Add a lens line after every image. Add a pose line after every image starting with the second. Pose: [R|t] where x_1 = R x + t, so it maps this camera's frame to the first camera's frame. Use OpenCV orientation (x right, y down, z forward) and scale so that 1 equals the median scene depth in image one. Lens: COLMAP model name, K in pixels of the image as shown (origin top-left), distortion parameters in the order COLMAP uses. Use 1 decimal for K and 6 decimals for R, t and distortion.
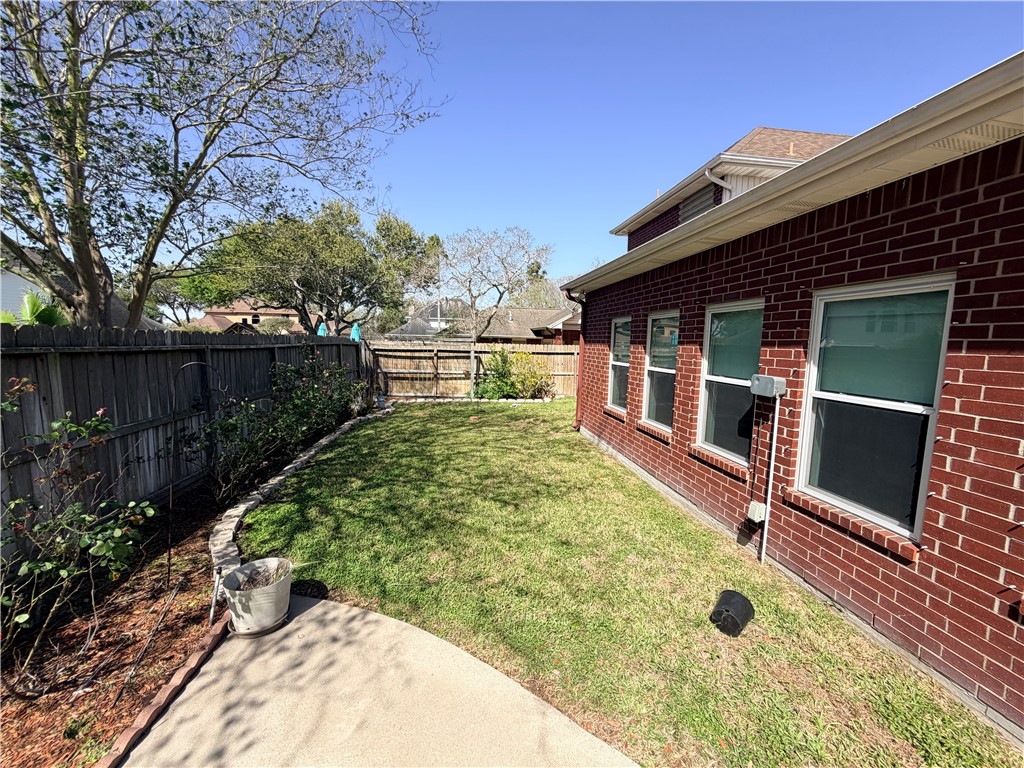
lens RADIAL K [[409.2, 0, 510.0], [0, 409.2, 384.6], [0, 0, 1]] dist [-0.001328, 0.000148]
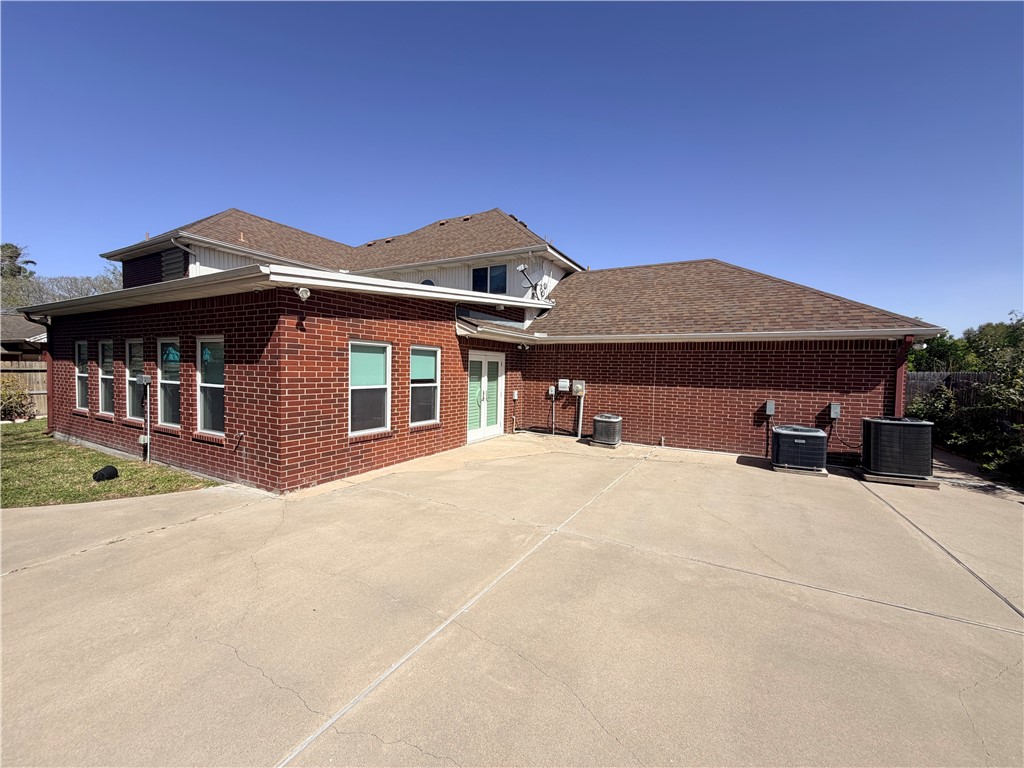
lens RADIAL K [[409.2, 0, 510.0], [0, 409.2, 384.6], [0, 0, 1]] dist [-0.001328, 0.000148]
pose [[0.594163, -0.040750, 0.803311, 0.019434], [0.075958, 0.997095, -0.005602, 0.076885], [-0.800750, 0.064346, 0.595533, -0.744987]]
